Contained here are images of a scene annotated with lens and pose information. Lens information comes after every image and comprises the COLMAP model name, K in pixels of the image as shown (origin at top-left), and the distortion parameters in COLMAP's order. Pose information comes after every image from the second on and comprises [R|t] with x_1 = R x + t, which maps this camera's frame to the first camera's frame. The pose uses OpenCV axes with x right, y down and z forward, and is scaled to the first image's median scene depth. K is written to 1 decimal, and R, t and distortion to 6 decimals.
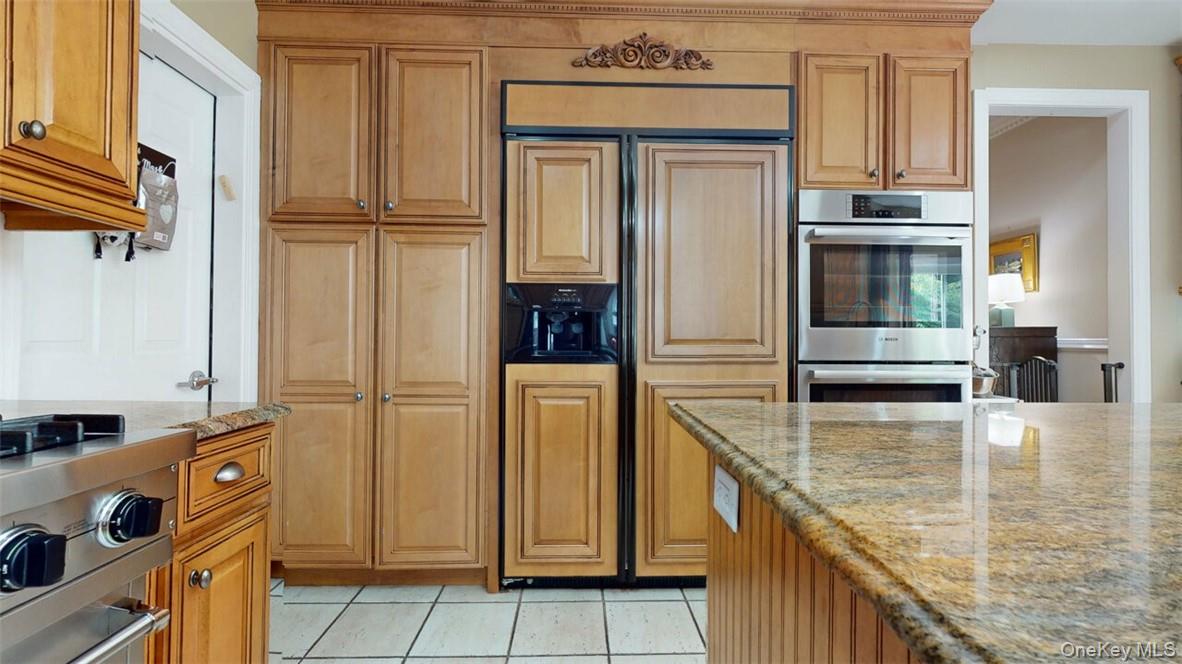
lens RADIAL K [[489.6, 0, 593.2], [0, 489.6, 331.8], [0, 0, 1]] dist [-0.000959, 0.000665]
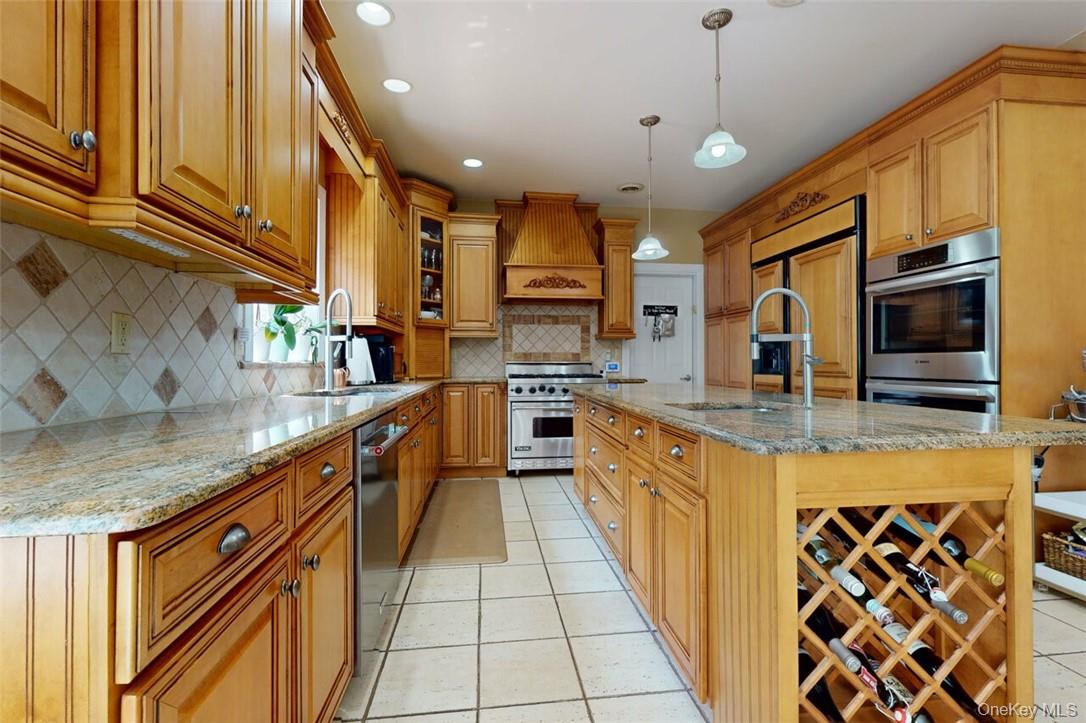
lens RADIAL K [[470.3, 0, 538.8], [0, 470.3, 363.7], [0, 0, 1]] dist [0.001714, 0.000517]
pose [[0.084799, -0.000044, -0.996398, 4.645118], [0.015578, 0.999878, 0.001282, 0.003513], [0.996276, -0.015630, 0.084789, -0.298292]]
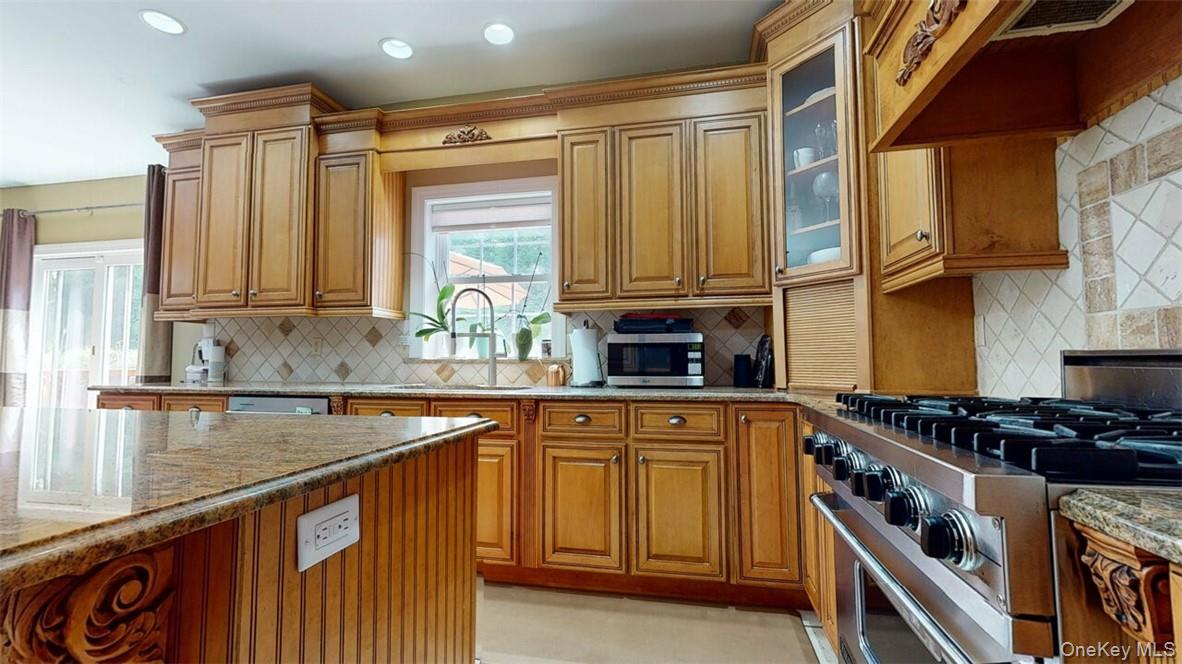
lens RADIAL K [[489.6, 0, 589.8], [0, 489.6, 332.7], [0, 0, 1]] dist [-0.000959, 0.000665]
pose [[-0.972161, 0.011859, 0.234015, -0.415510], [-0.005164, 0.997391, -0.071997, 0.041616], [-0.234259, -0.071201, -0.969563, 1.816161]]
